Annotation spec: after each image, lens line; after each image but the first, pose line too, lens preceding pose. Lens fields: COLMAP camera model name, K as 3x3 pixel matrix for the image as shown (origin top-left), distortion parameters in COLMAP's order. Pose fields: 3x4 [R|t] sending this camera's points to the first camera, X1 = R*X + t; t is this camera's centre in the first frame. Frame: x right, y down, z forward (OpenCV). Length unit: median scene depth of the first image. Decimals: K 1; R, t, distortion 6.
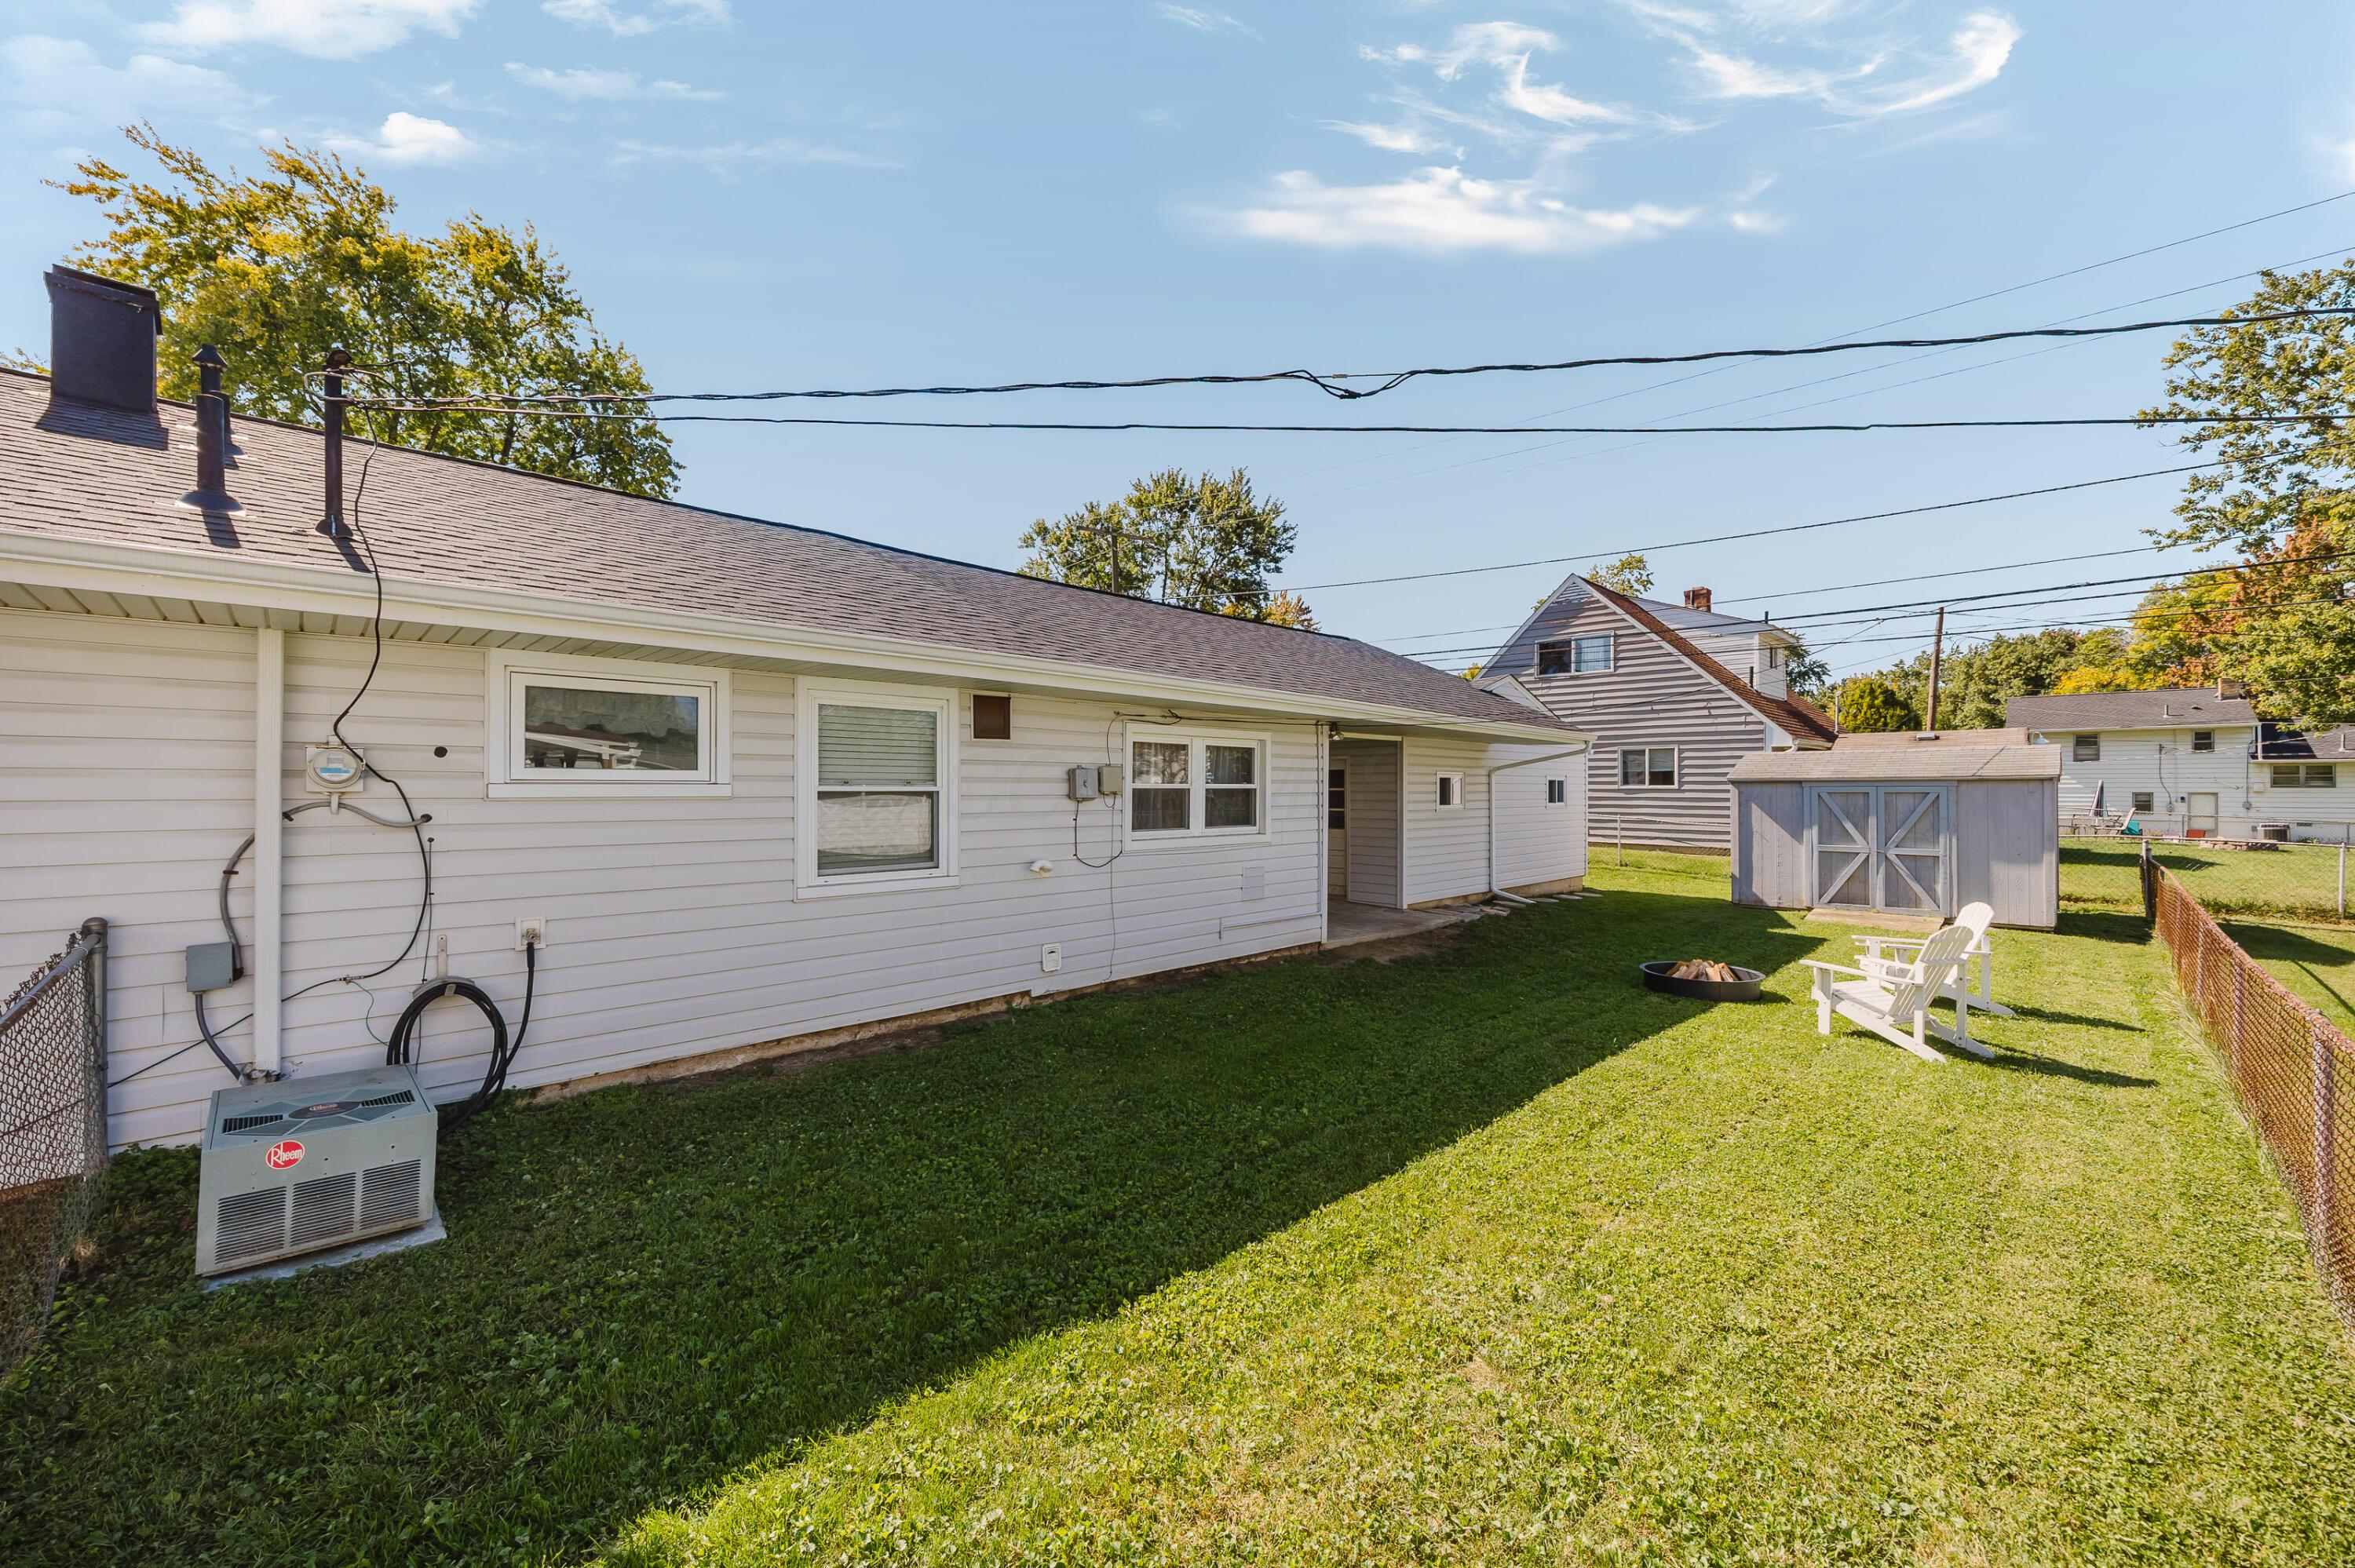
lens RADIAL K [[898.3, 0, 1177.5], [0, 898.3, 784.0], [0, 0, 1]] dist [-0.001122, -0.000100]
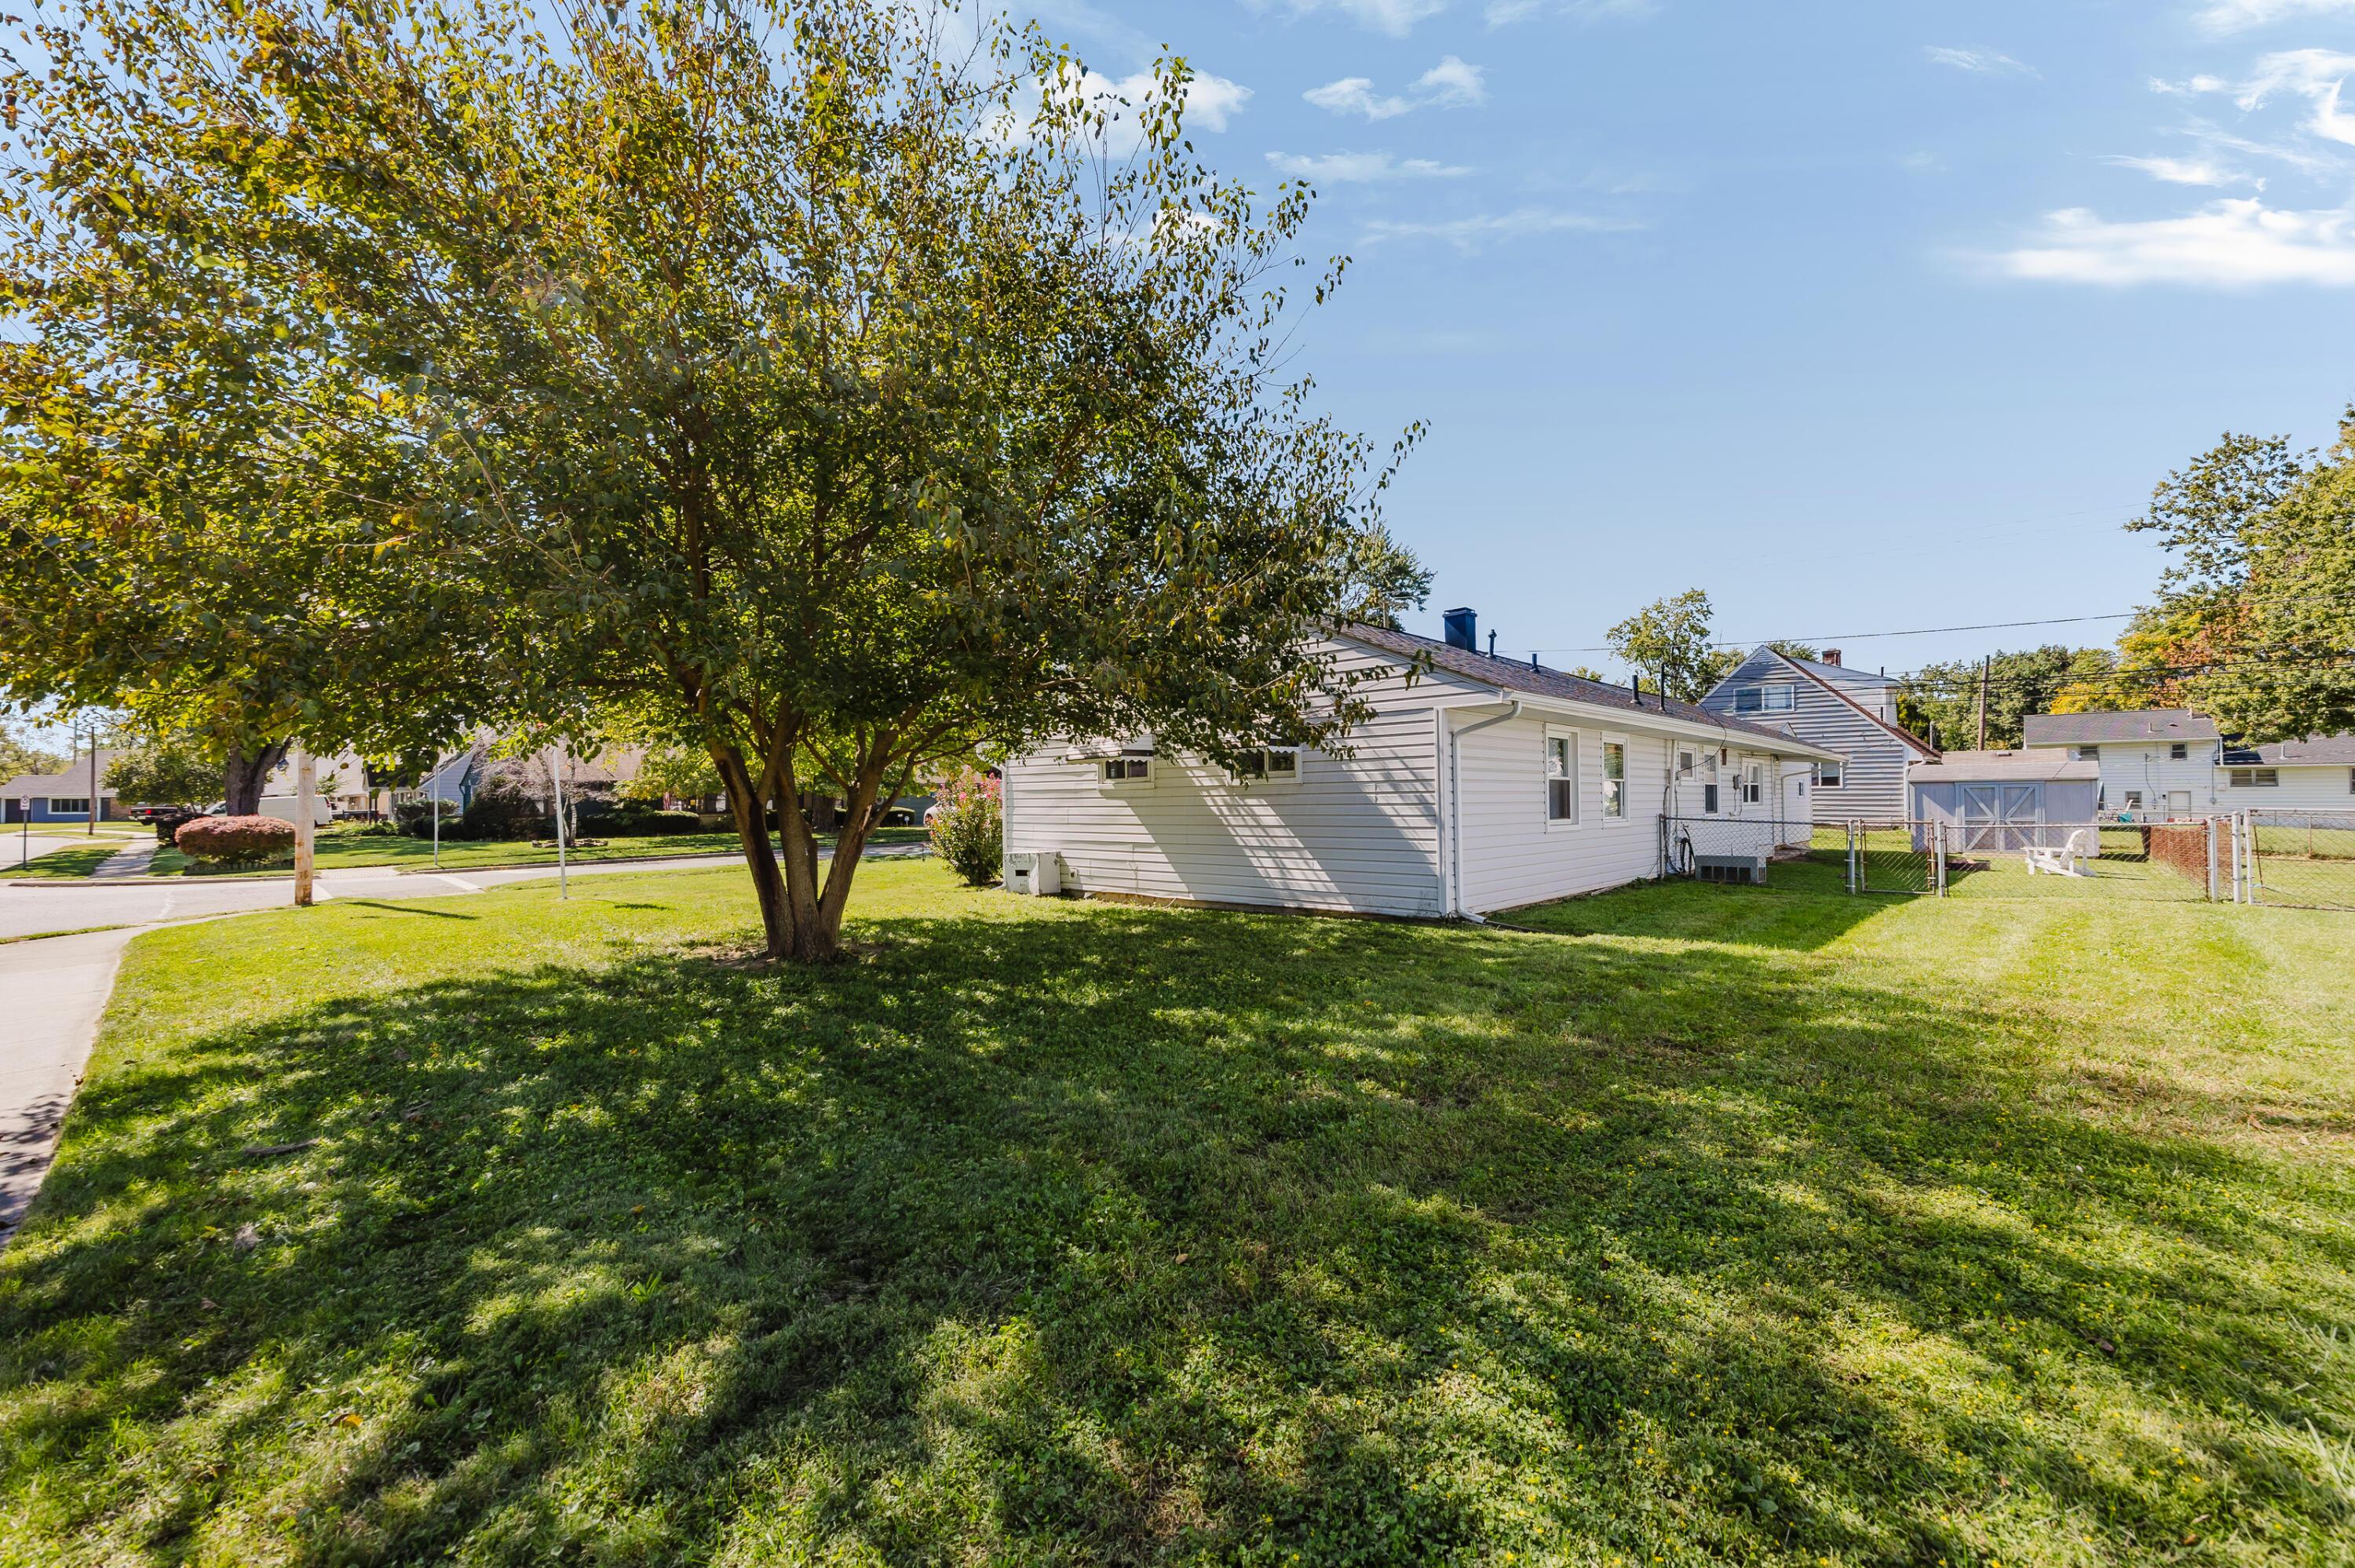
lens RADIAL K [[936.3, 0, 1177.5], [0, 936.3, 784.0], [0, 0, 1]] dist [0.001492, 0.000192]
pose [[0.999498, -0.006304, 0.031050, -0.508262], [0.006637, 0.999922, -0.010628, 0.006228], [-0.030981, 0.010828, 0.999461, -0.456031]]
